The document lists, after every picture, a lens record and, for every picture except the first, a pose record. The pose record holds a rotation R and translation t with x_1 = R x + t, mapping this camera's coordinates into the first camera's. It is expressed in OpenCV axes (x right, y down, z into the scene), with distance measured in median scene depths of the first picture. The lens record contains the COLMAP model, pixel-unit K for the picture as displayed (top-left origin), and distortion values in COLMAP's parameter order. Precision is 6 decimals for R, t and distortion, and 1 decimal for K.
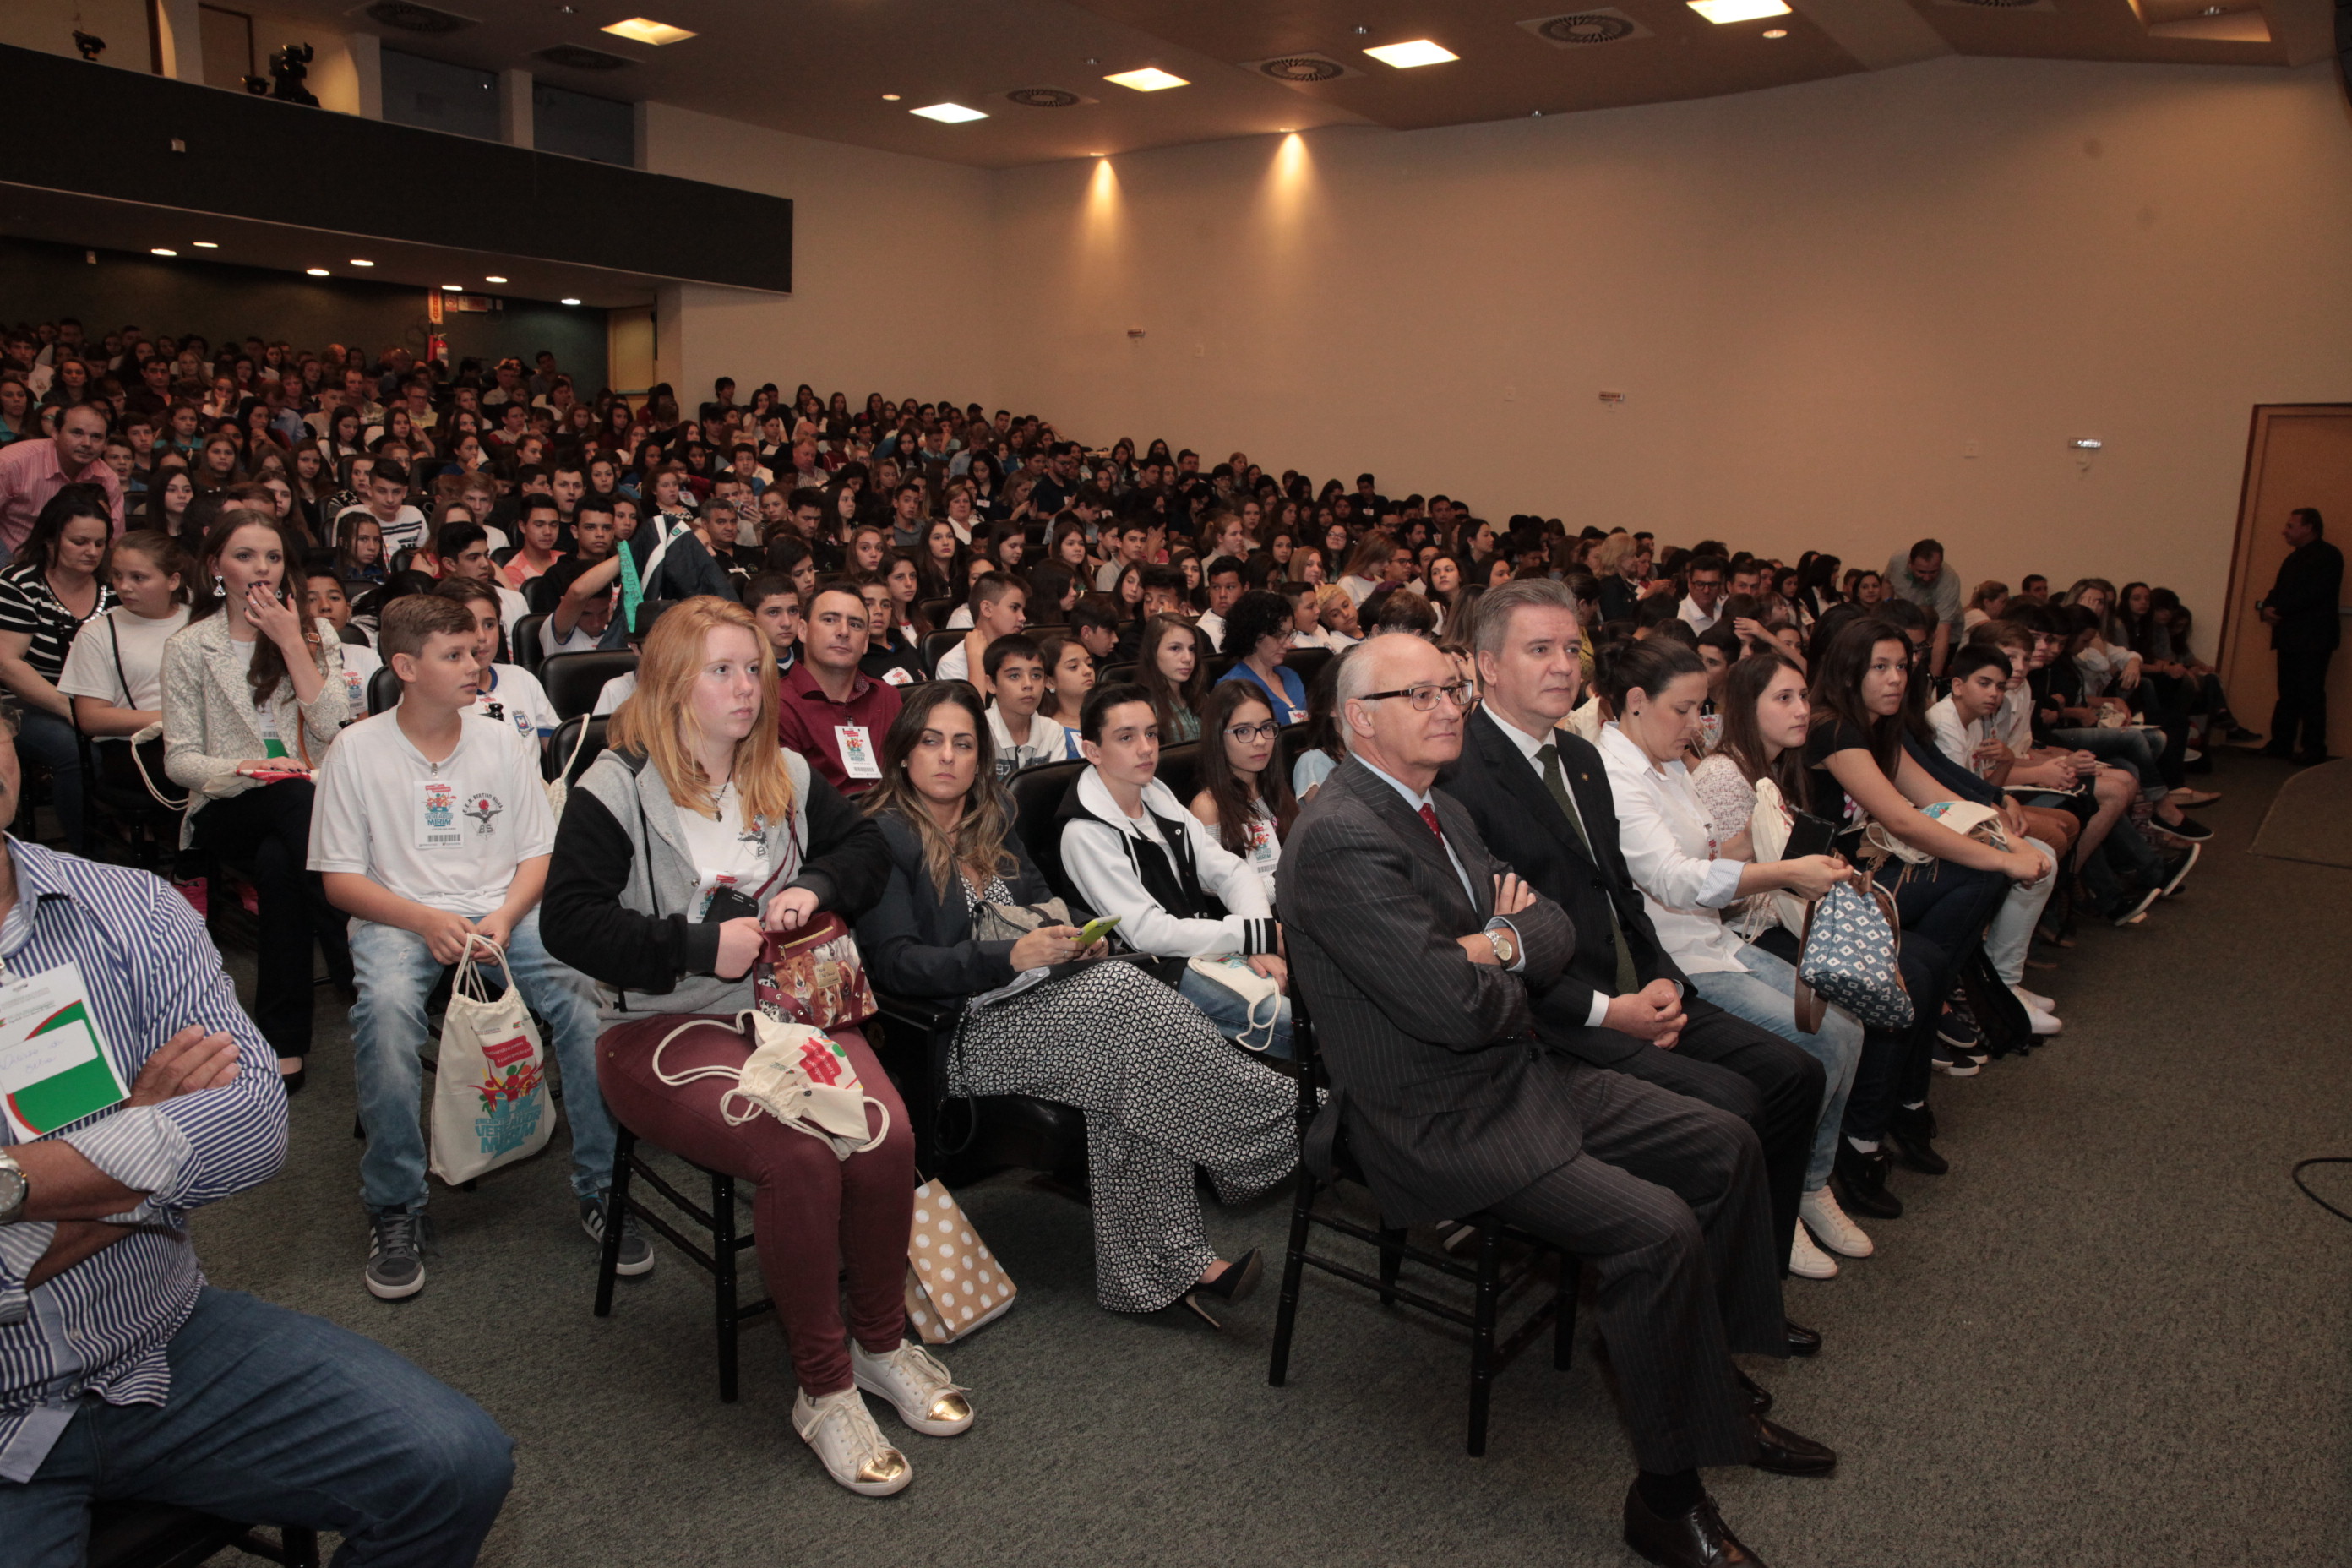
lens RADIAL K [[1608.2, 0, 1177.0], [0, 1608.2, 791.5], [0, 0, 1]] dist [-0.110698, 0.086801]
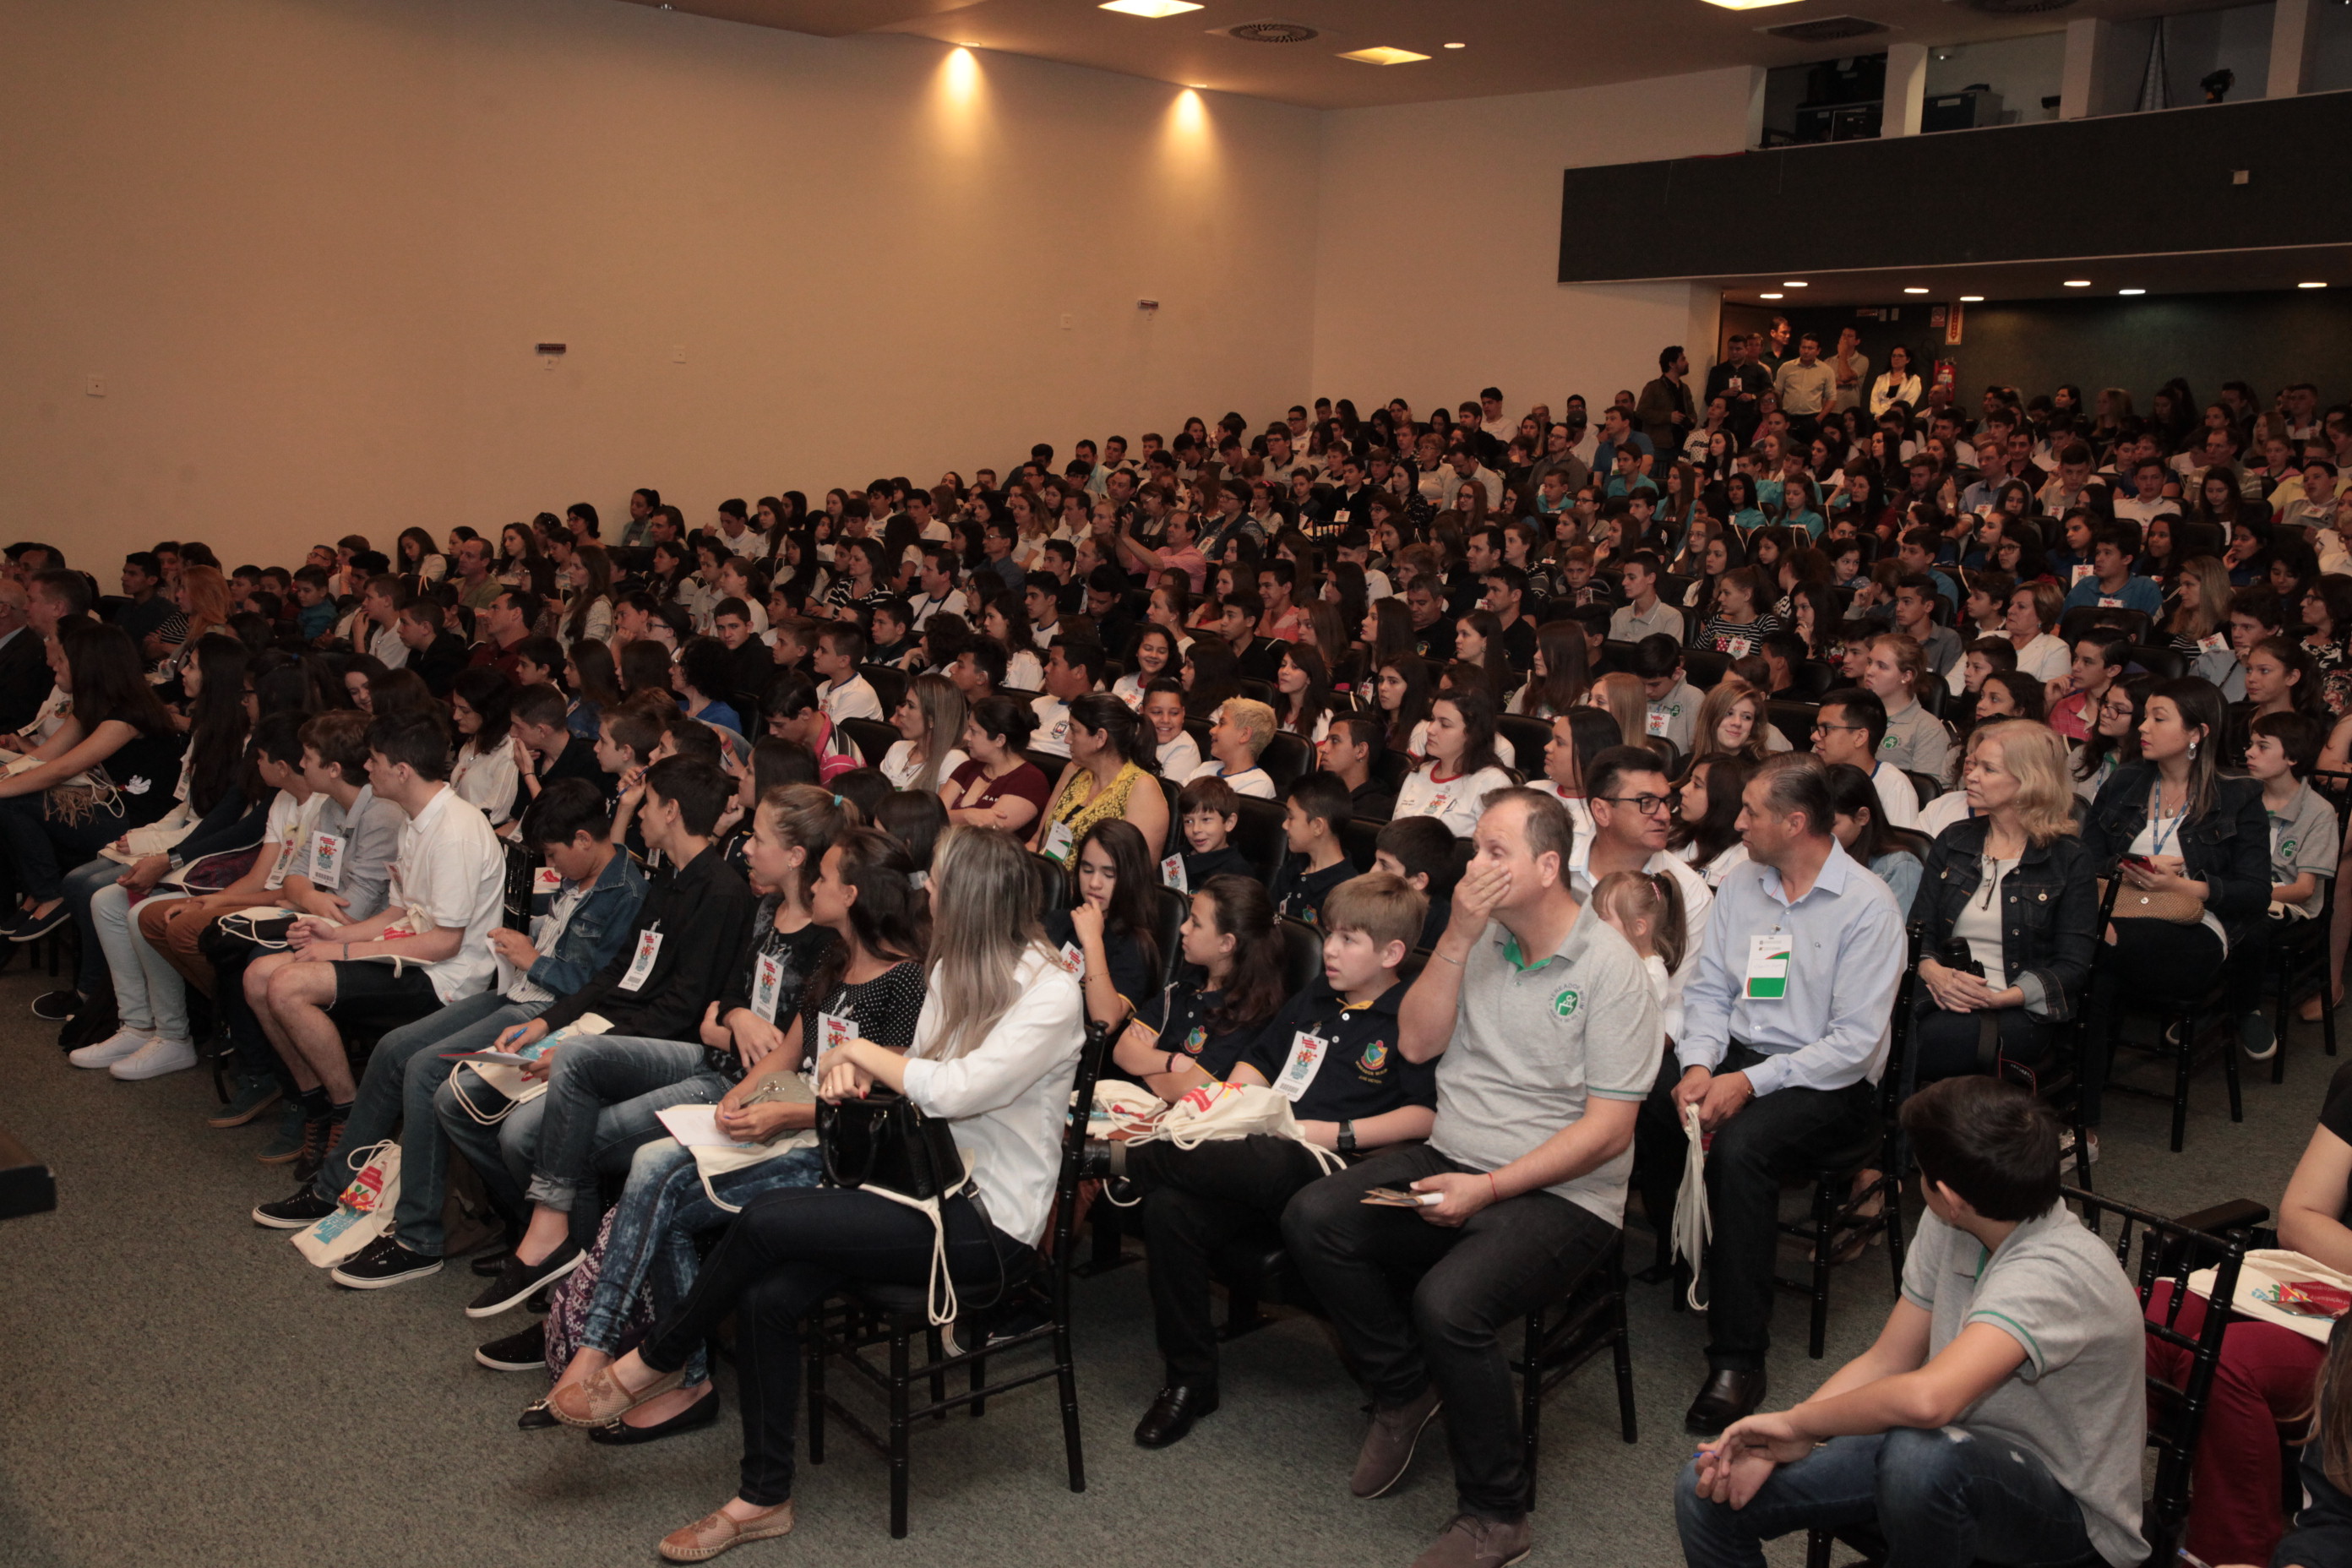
lens RADIAL K [[2117.6, 0, 1169.2], [0, 2117.6, 802.7], [0, 0, 1]] dist [-0.041811, 0.087500]
pose [[-0.163191, 0.118353, -0.979470, 0.525528], [-0.213018, 0.965135, 0.152112, -0.106243], [0.963323, 0.233468, -0.132290, 0.533491]]
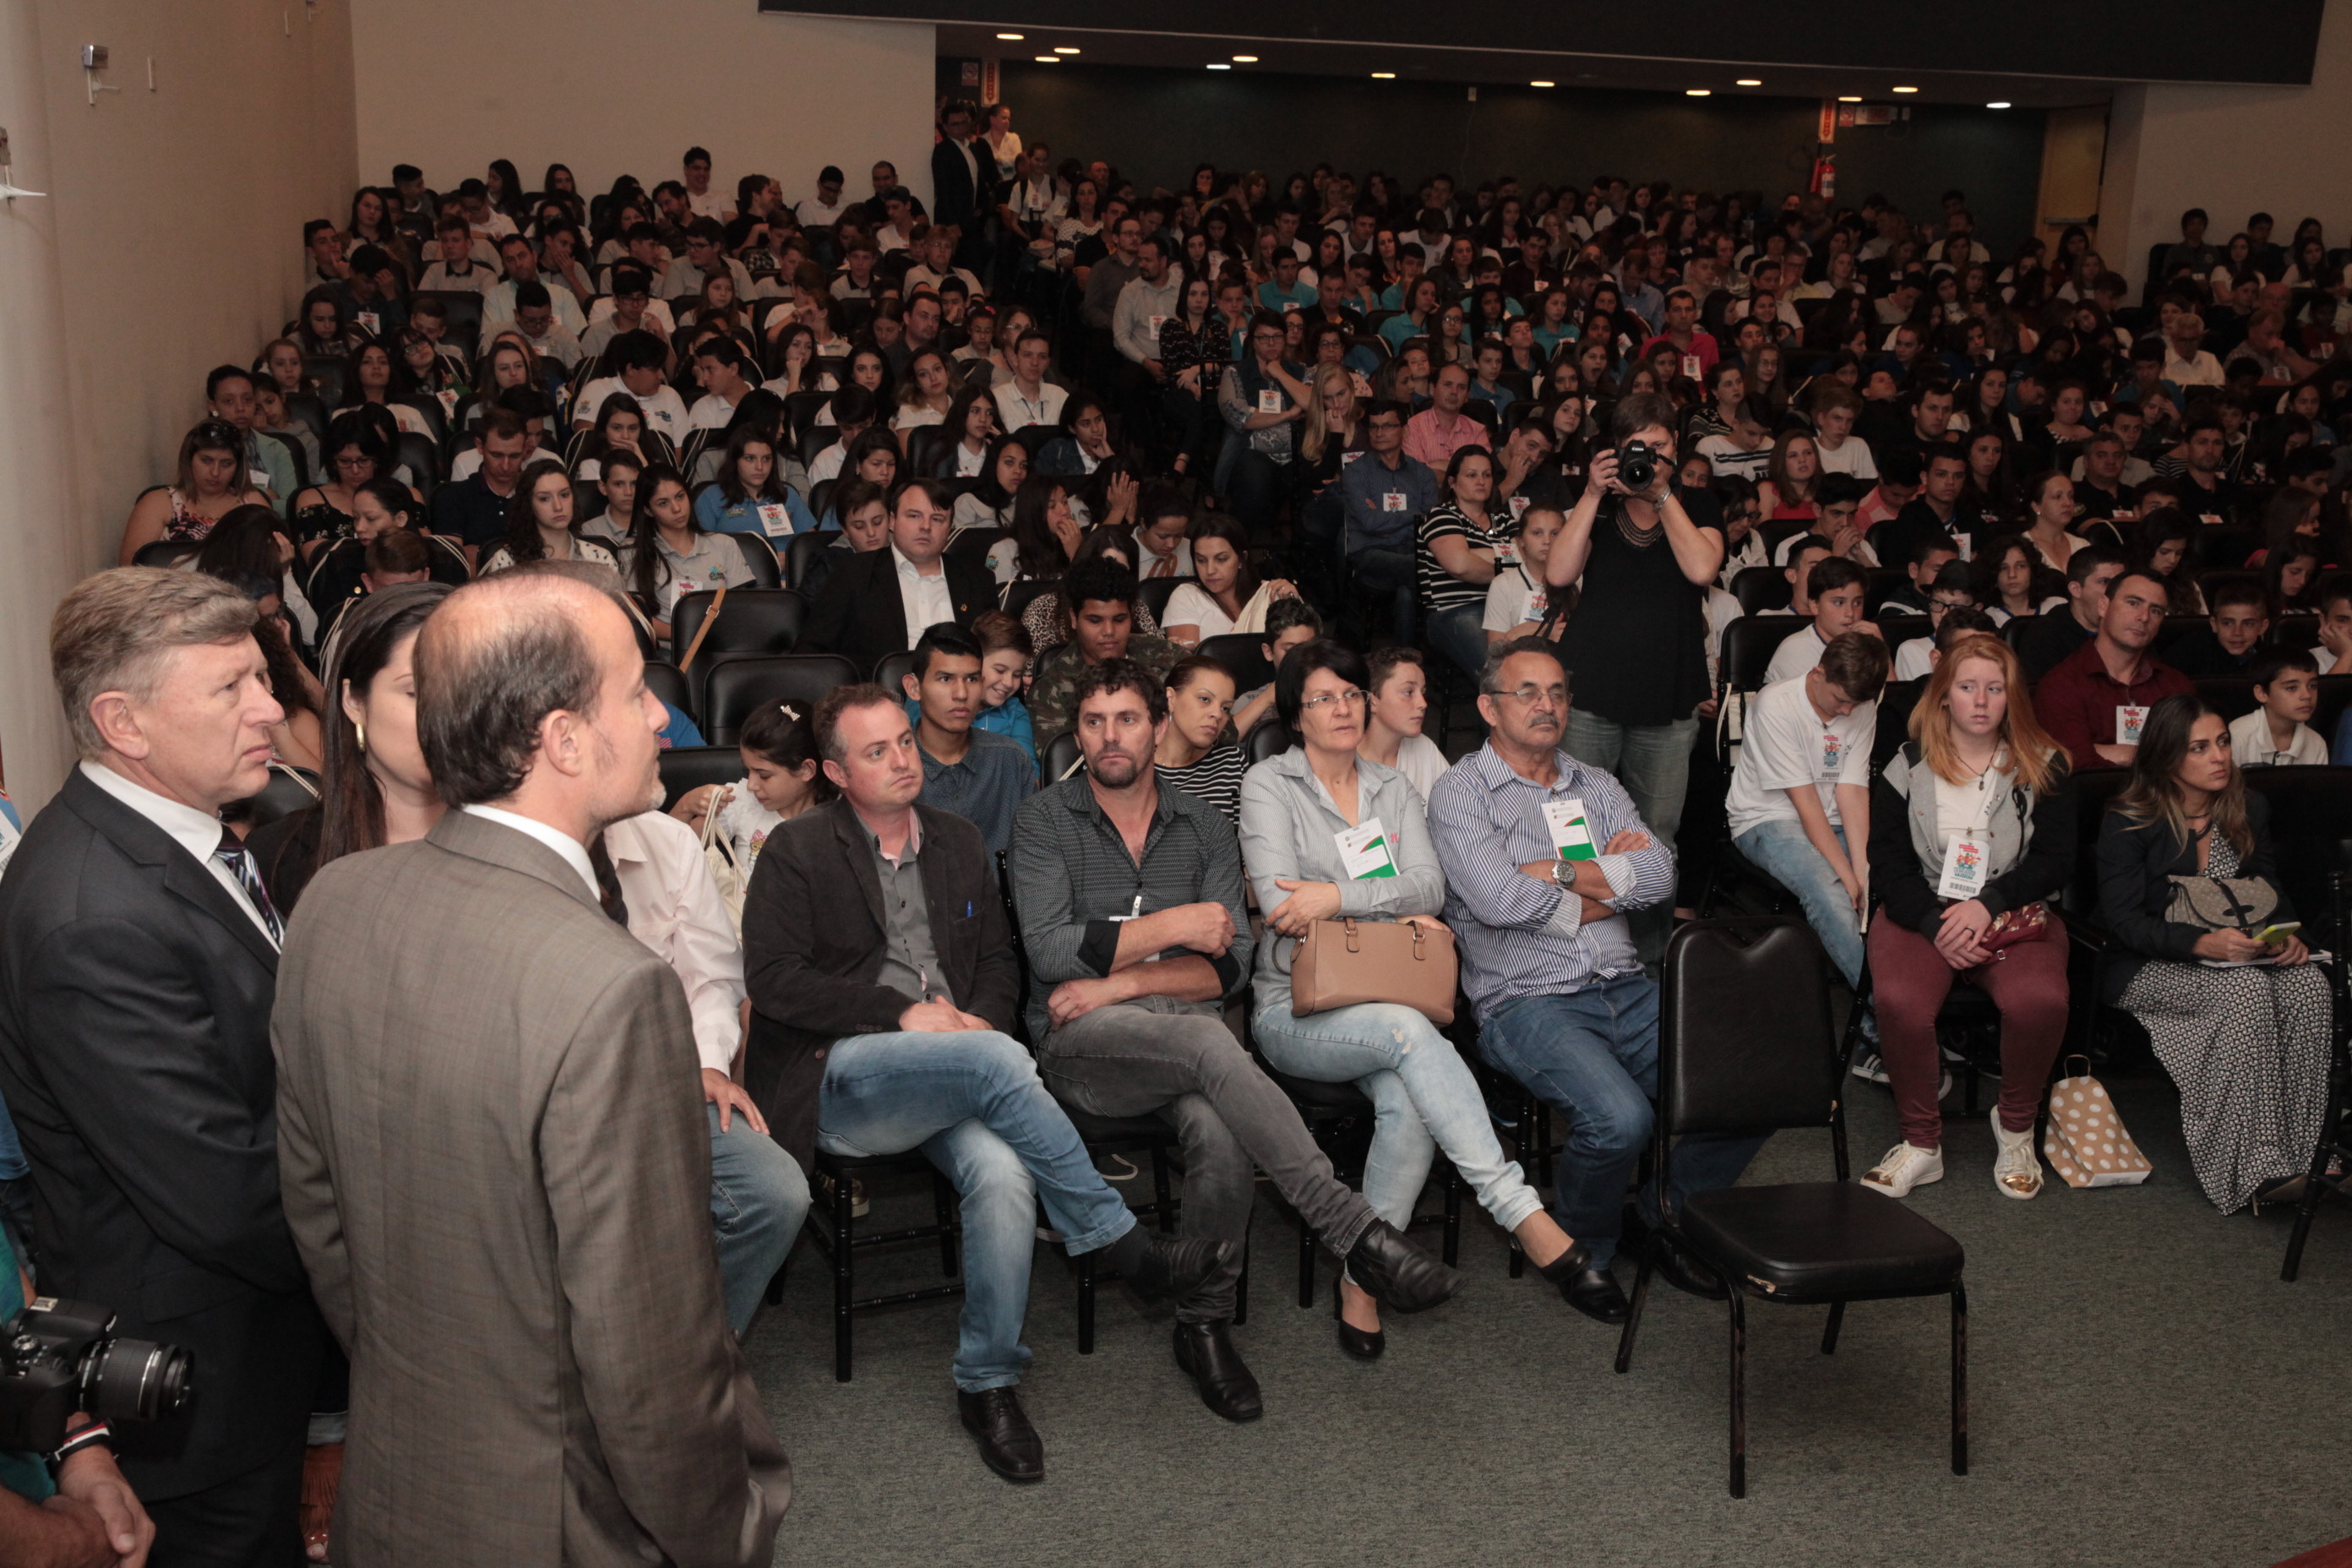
lens RADIAL K [[2372.5, 0, 1178.1], [0, 2372.5, 787.9], [0, 0, 1]] dist [0.020012, 0.034494]
pose [[0.774852, 0.129204, -0.618798, 0.084244], [-0.117356, 0.991274, 0.060024, -0.002748], [0.621154, 0.026110, 0.783253, -0.189878]]
